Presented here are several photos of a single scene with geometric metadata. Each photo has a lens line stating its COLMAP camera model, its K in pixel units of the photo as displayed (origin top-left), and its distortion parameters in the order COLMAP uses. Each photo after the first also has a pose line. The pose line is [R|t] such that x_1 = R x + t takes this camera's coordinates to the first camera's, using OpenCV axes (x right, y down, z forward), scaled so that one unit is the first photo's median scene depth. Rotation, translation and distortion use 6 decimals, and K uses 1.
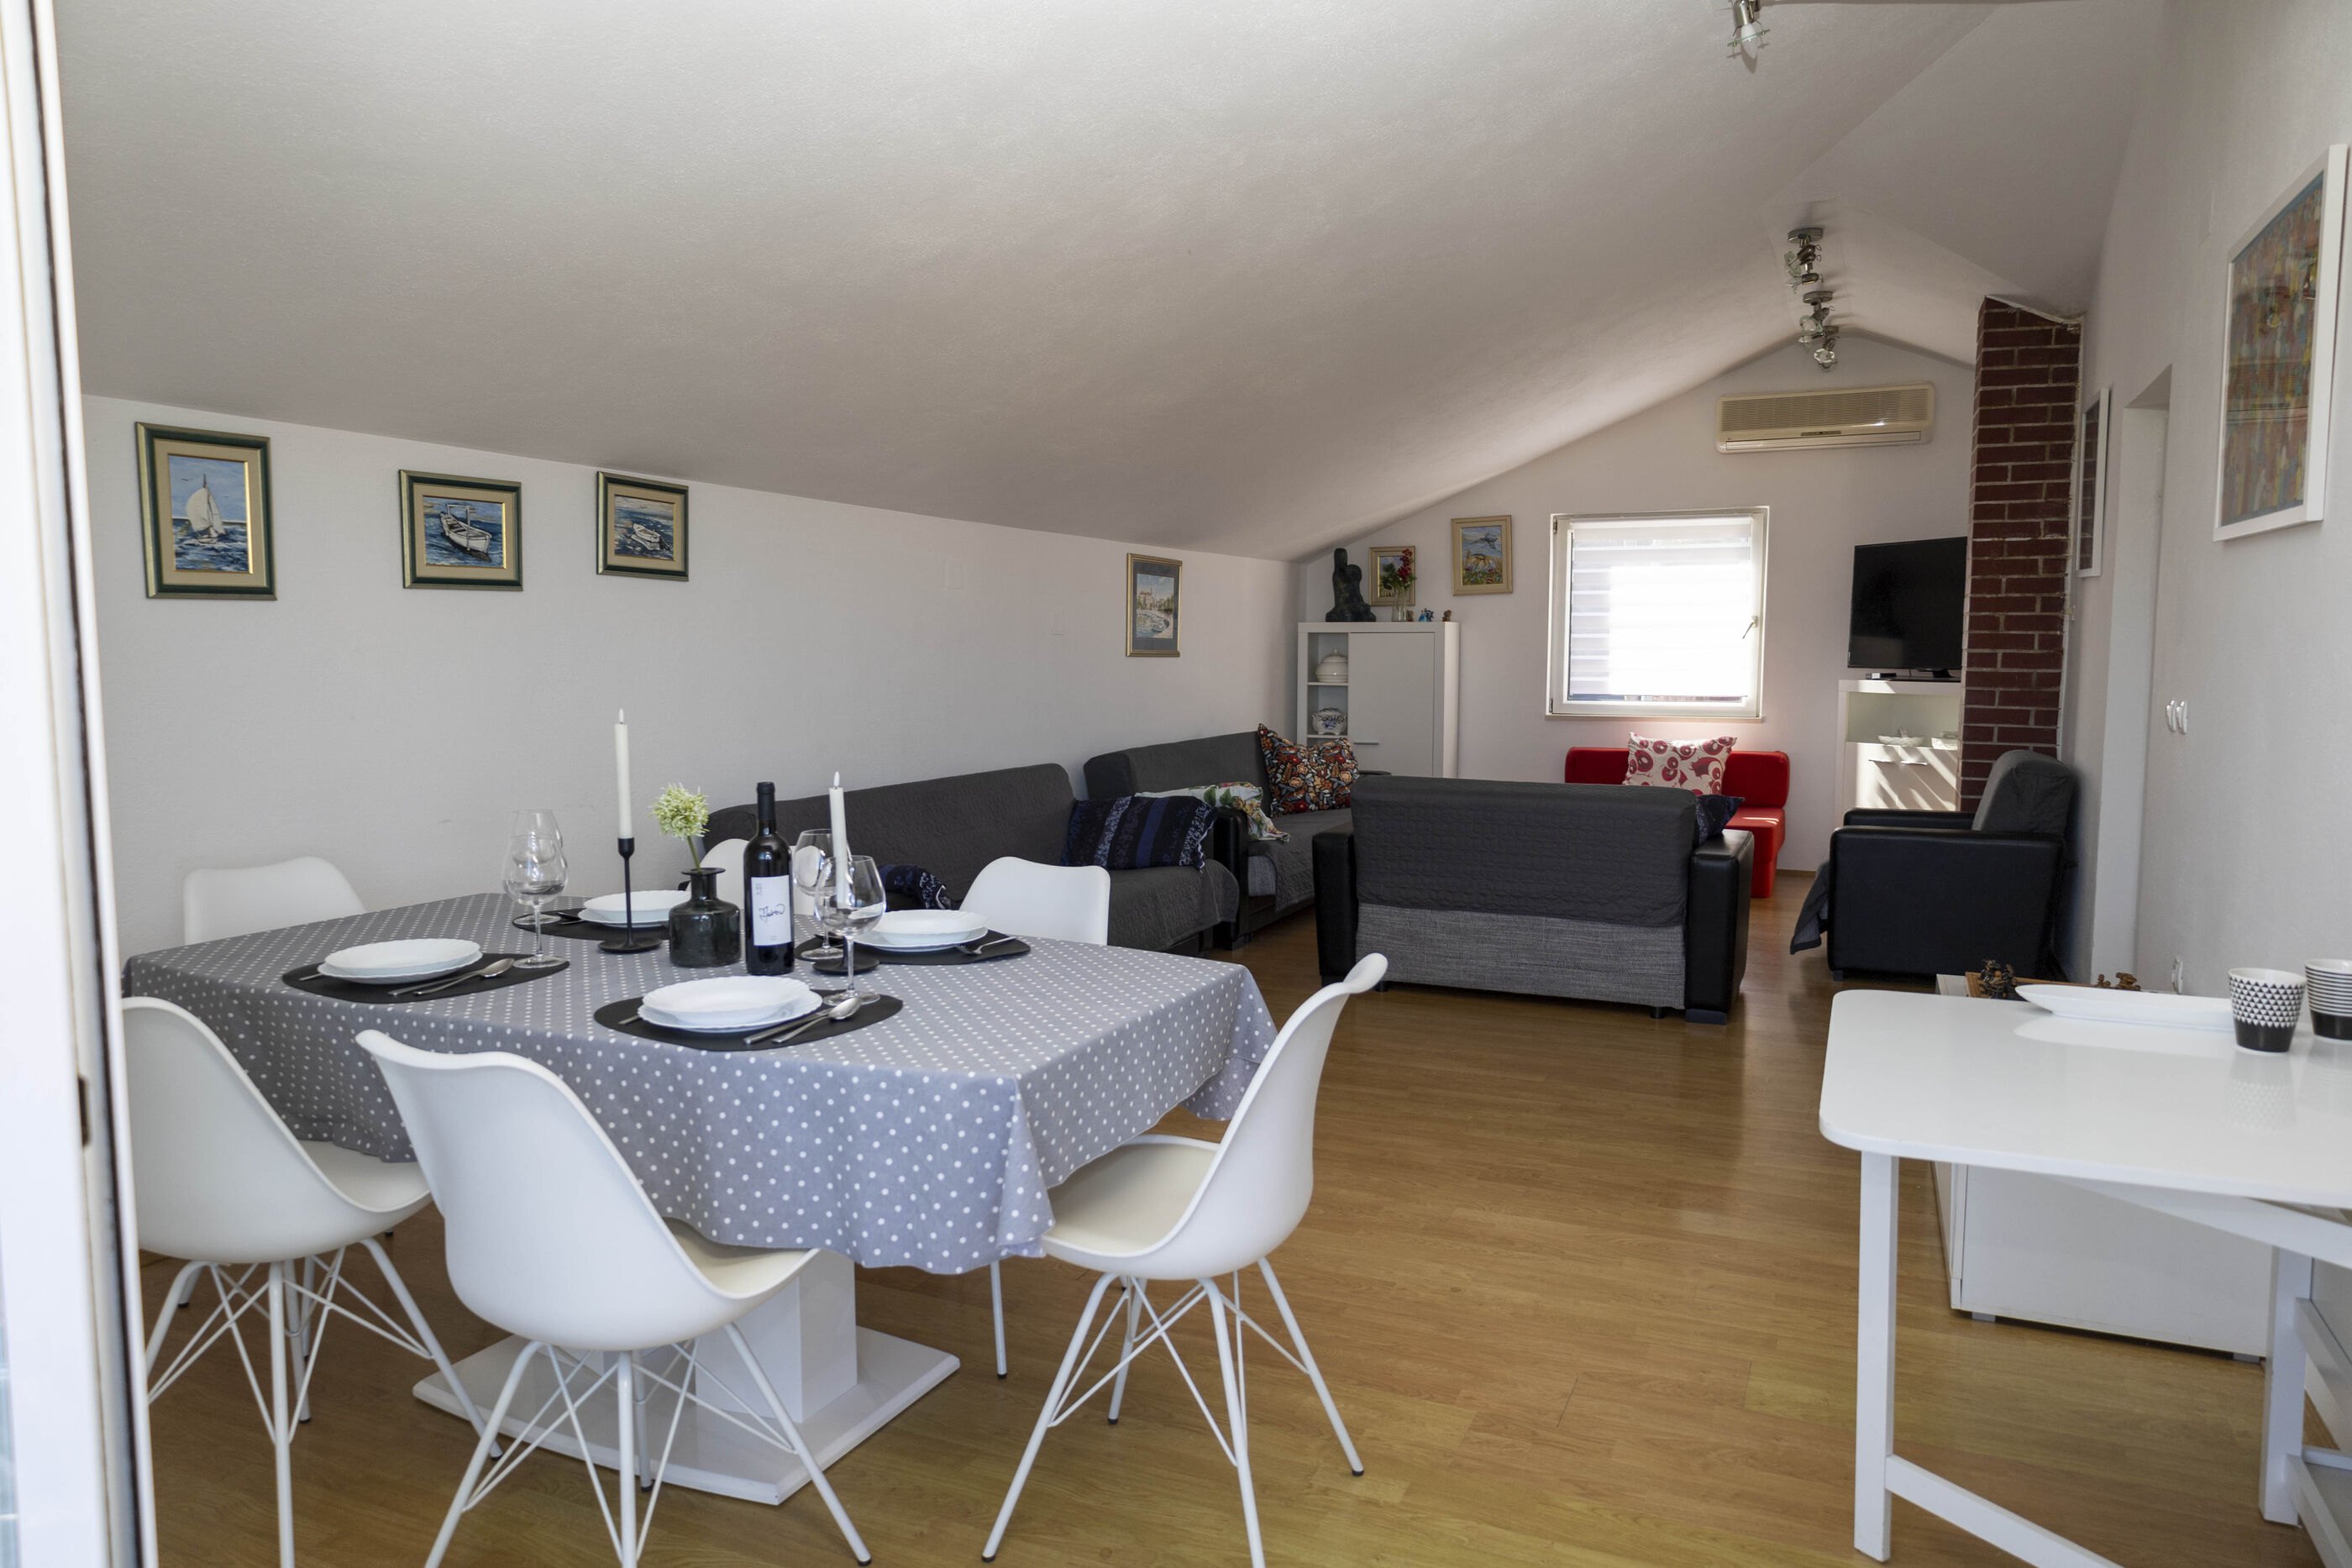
lens RADIAL K [[1548.3, 0, 1176.7], [0, 1548.3, 794.6], [0, 0, 1]] dist [0.002197, 0.000015]
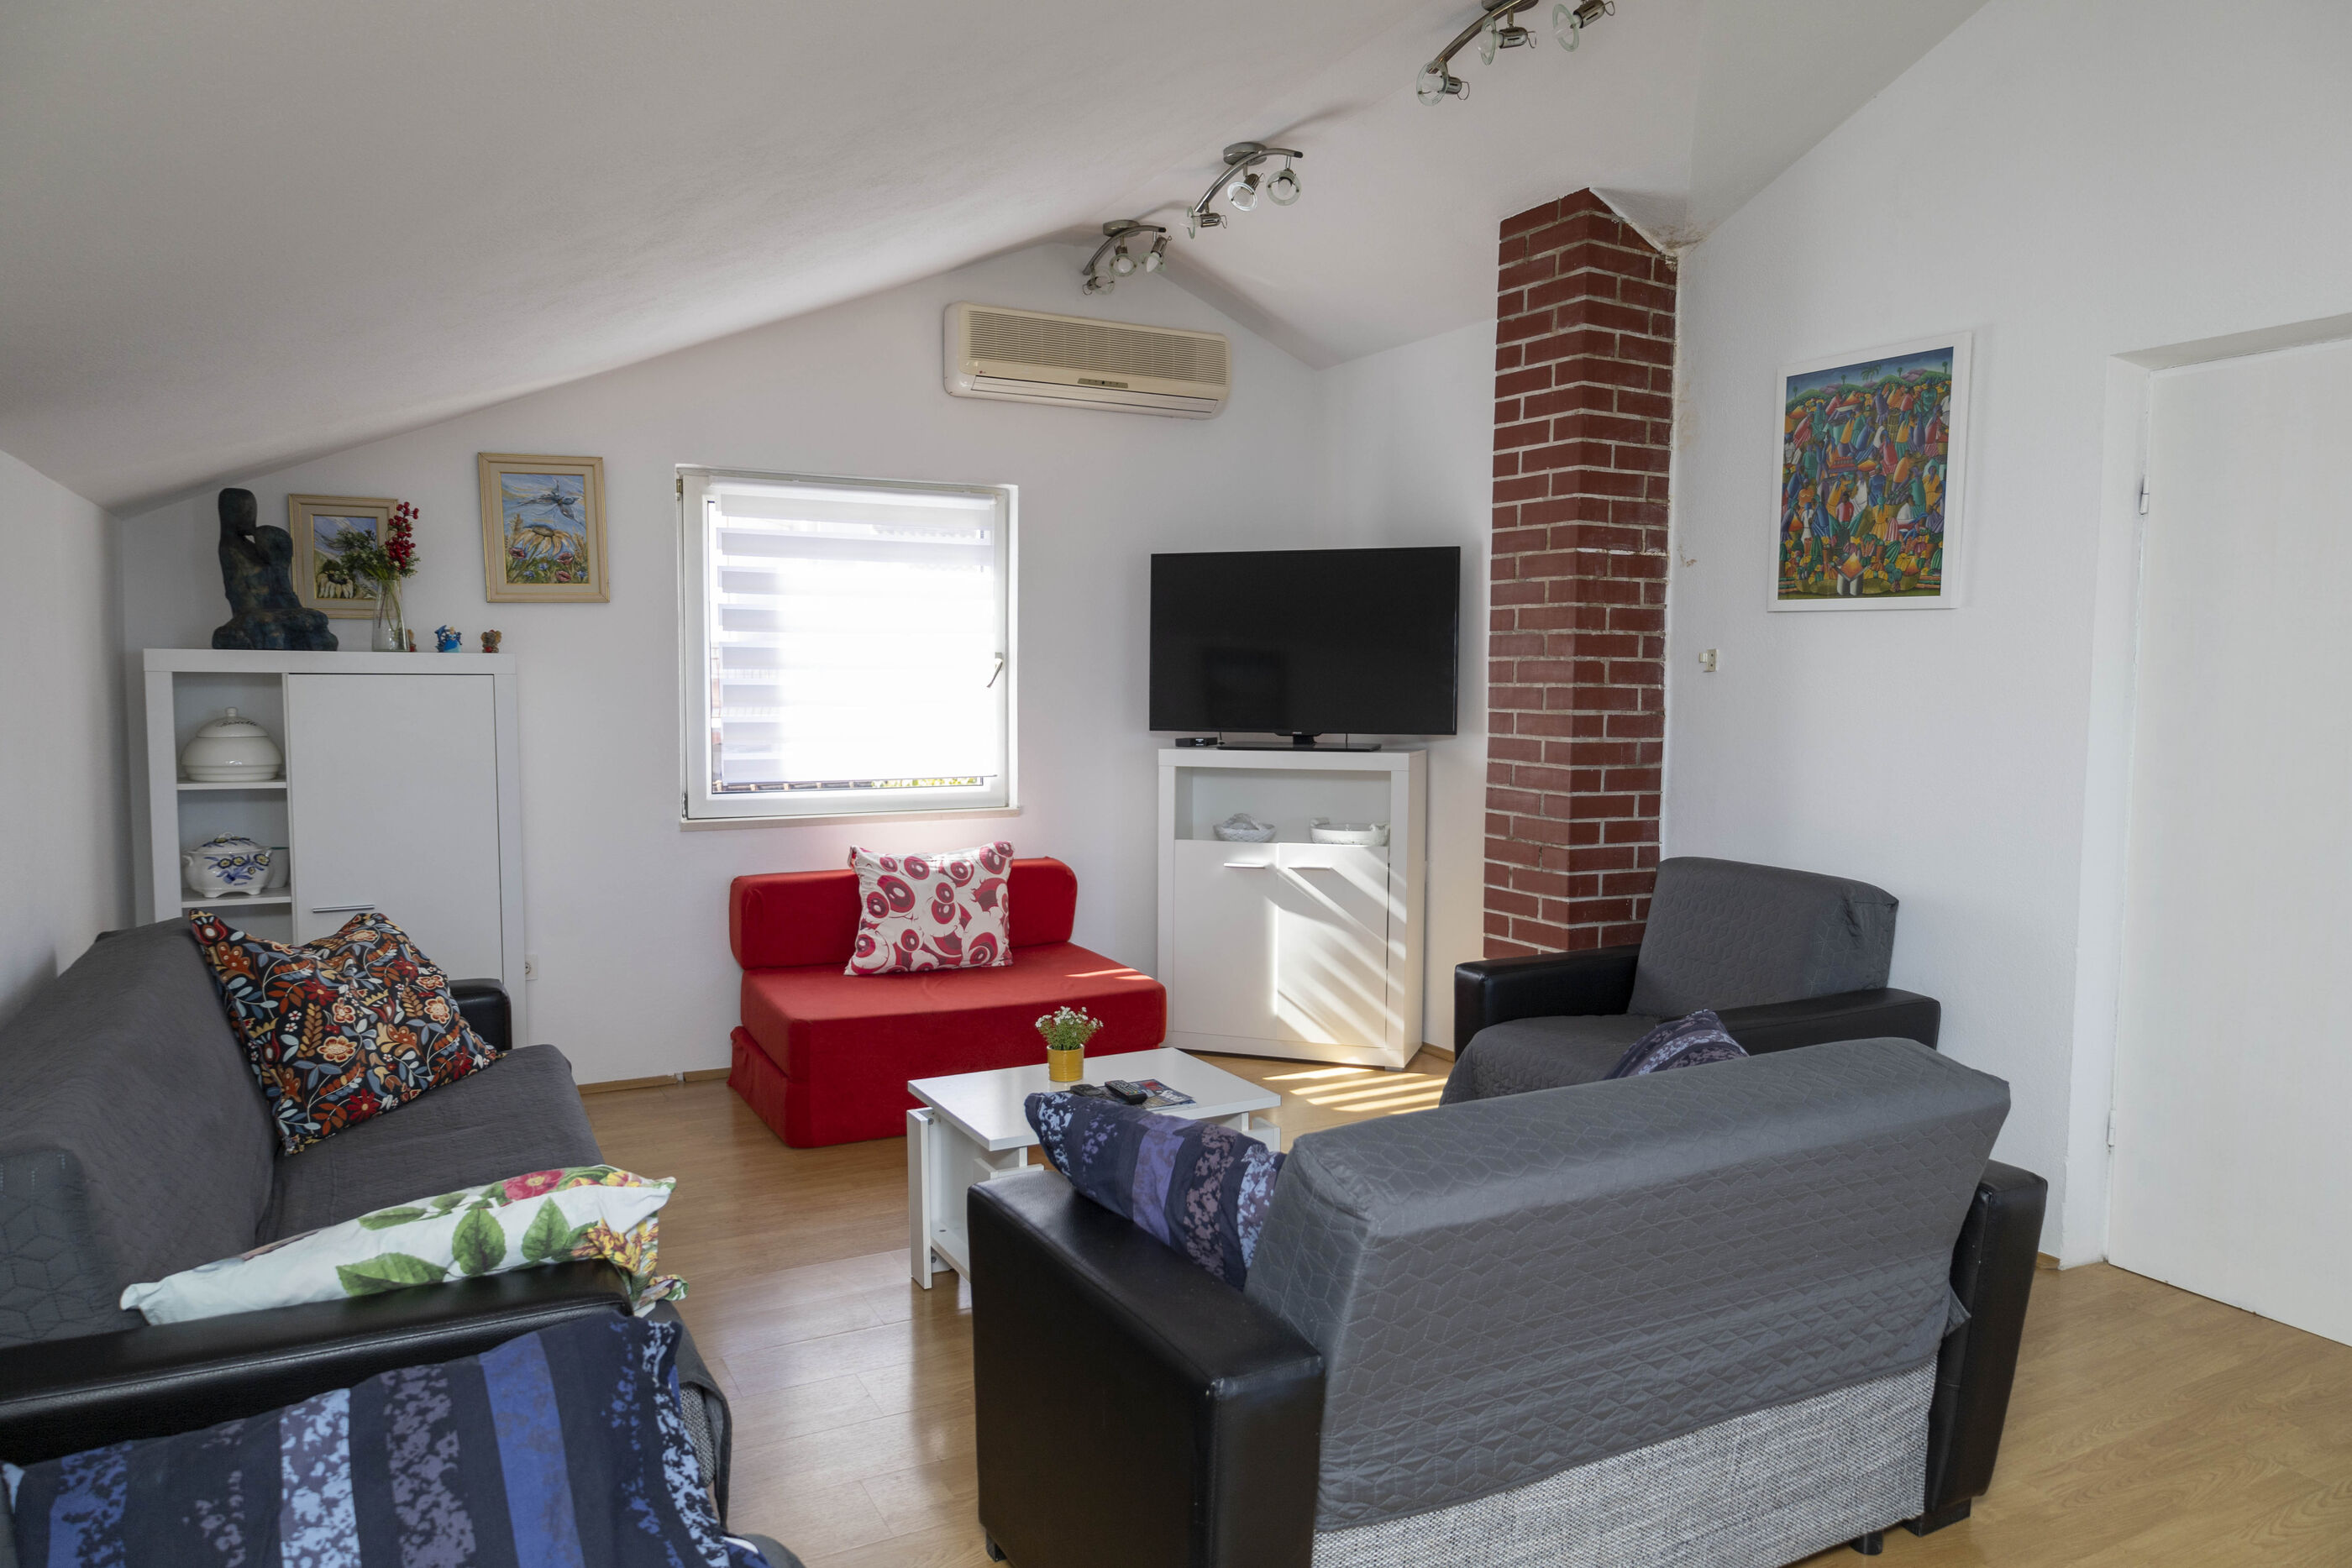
lens RADIAL K [[1548.3, 0, 1219.4], [0, 1548.3, 790.8], [0, 0, 1]] dist [0.002197, 0.000015]
pose [[0.607635, -0.053043, 0.792443, -0.092523], [0.072466, 0.997308, 0.011191, -0.058907], [-0.790903, 0.050625, 0.609843, 0.540522]]
